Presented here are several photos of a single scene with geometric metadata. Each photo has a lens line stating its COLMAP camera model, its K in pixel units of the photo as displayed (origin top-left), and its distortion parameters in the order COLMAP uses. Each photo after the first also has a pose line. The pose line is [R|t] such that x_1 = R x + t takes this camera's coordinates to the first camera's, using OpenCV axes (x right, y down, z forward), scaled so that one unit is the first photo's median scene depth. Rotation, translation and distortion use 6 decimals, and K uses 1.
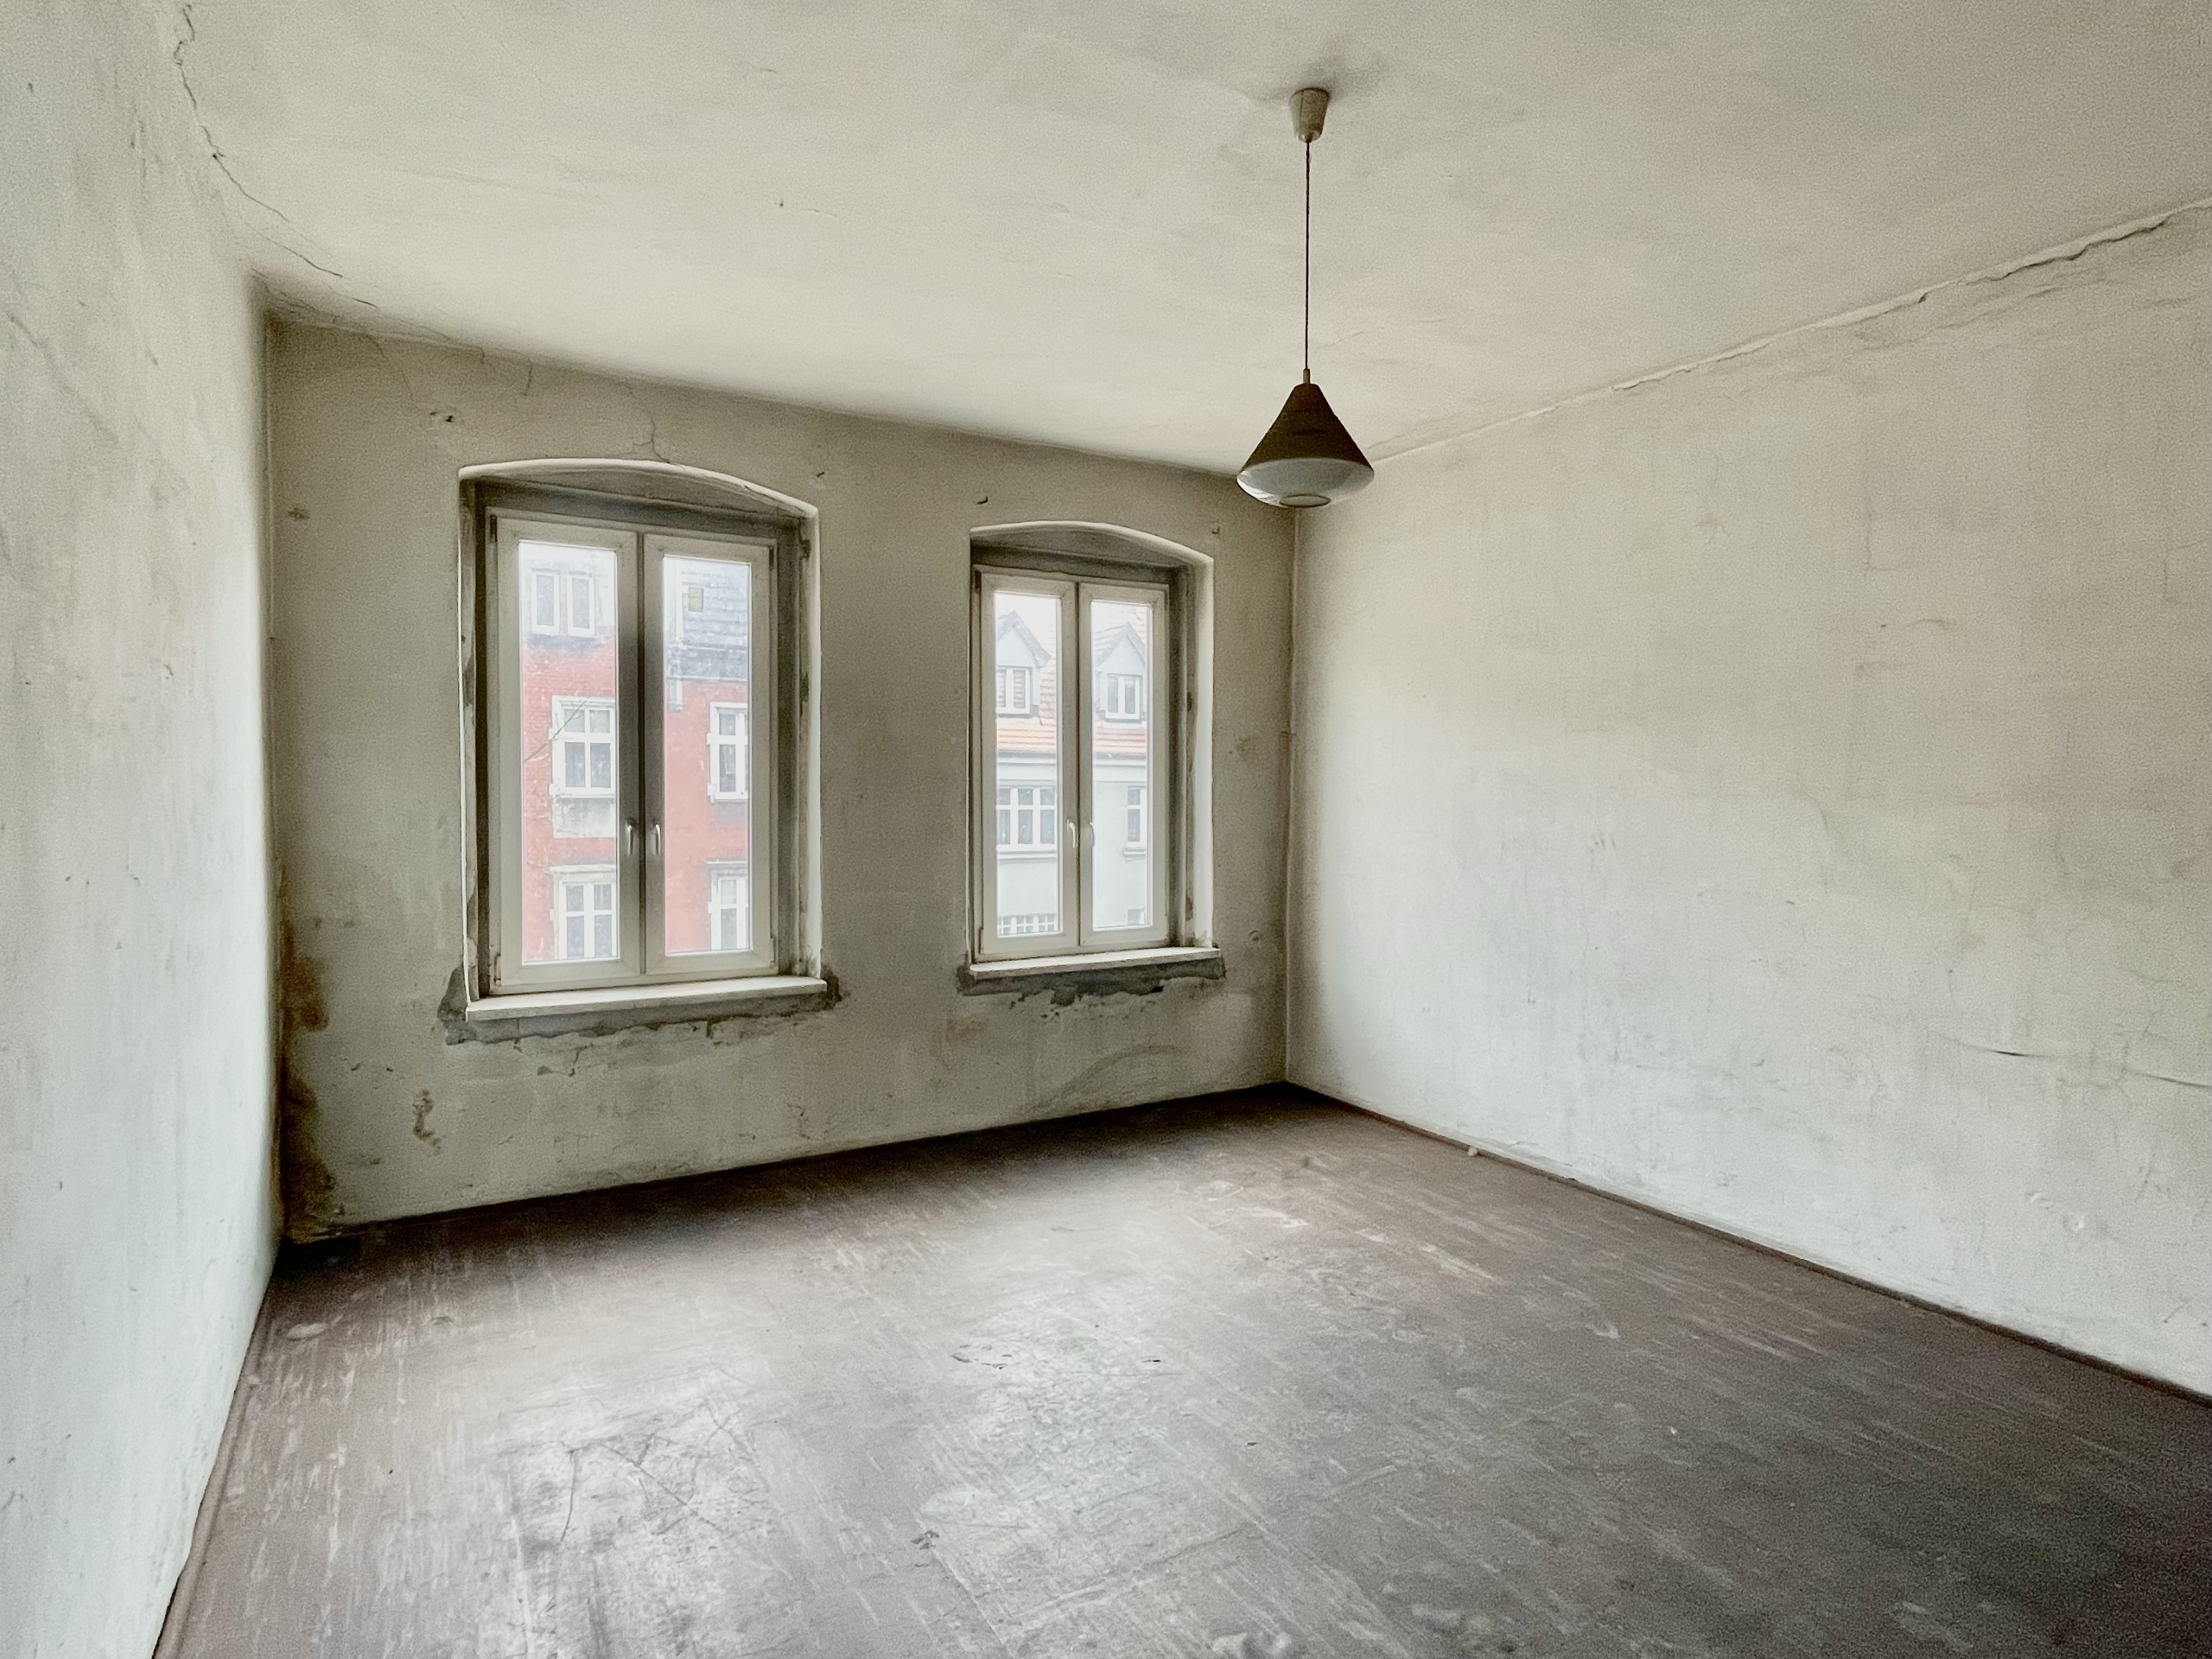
lens RADIAL K [[1140.5, 0, 1160.4], [0, 1140.5, 839.9], [0, 0, 1]] dist [-0.015804, 0.000478]
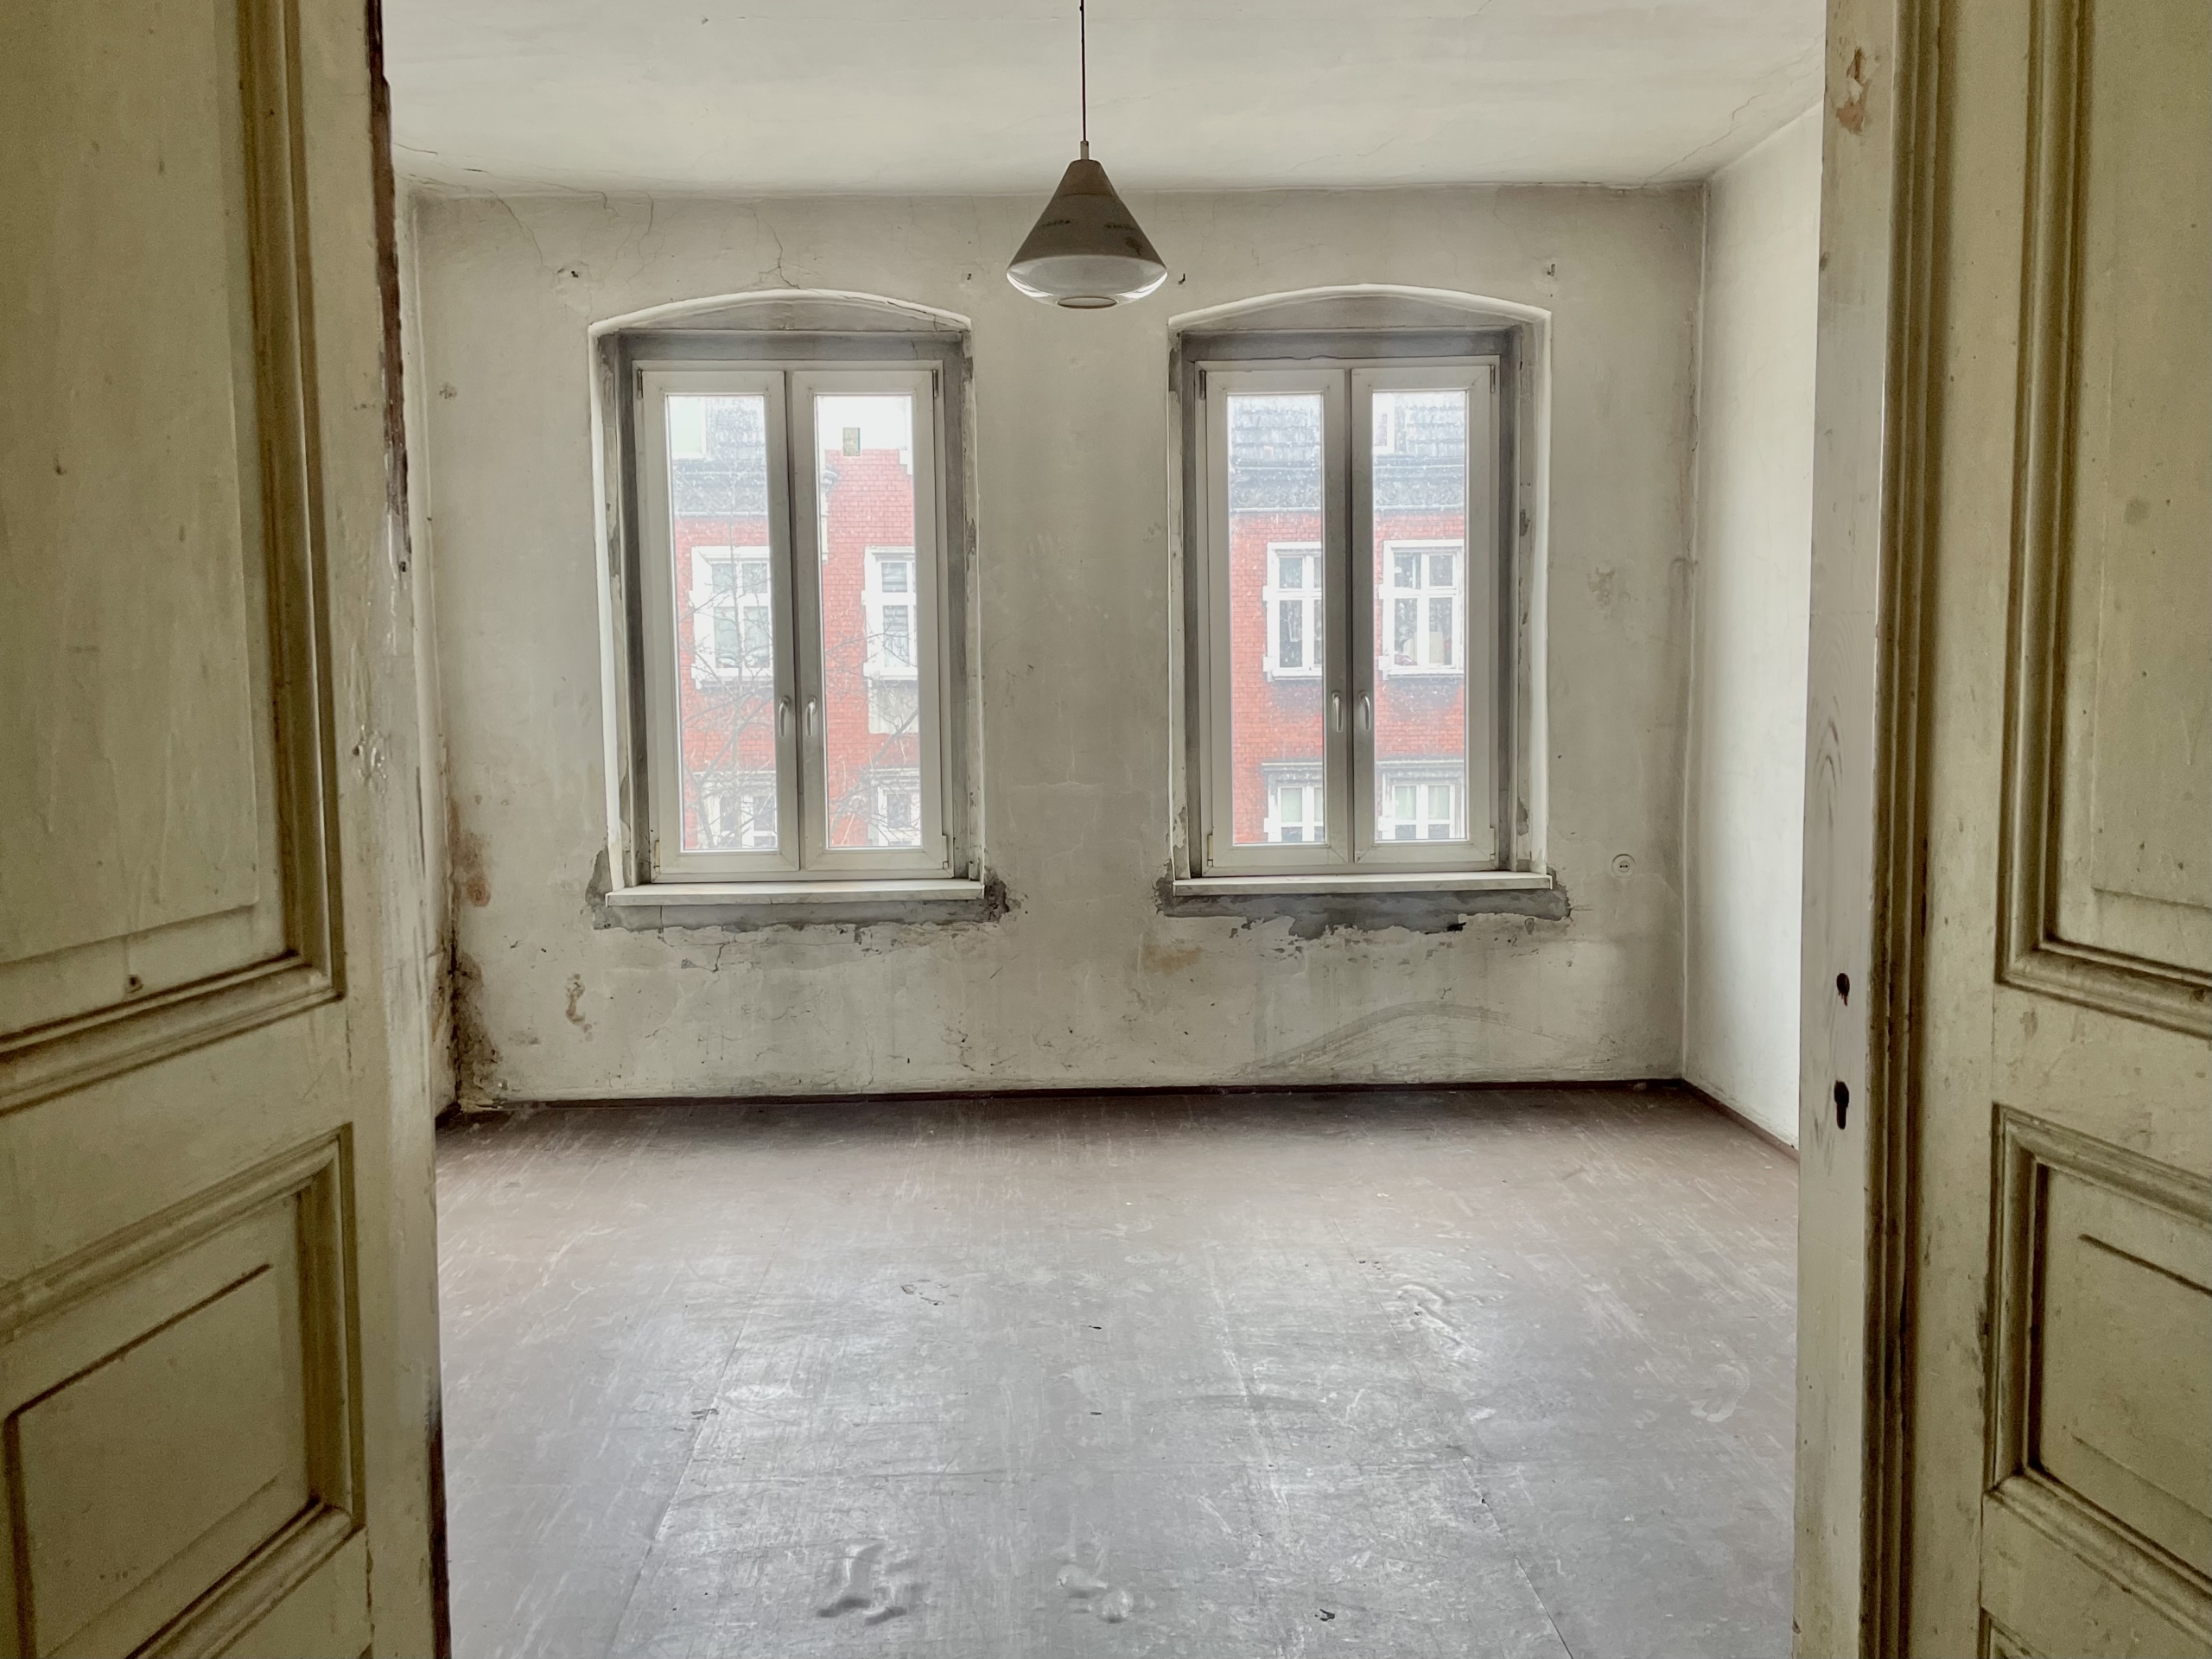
lens RADIAL K [[1683.9, 0, 1100.0], [0, 1683.9, 816.4], [0, 0, 1]] dist [0.044498, -0.009472]
pose [[0.880241, 0.024654, -0.473885, 0.382800], [-0.001674, 0.998805, 0.048853, 0.011298], [0.474523, -0.042210, 0.879230, -0.057528]]
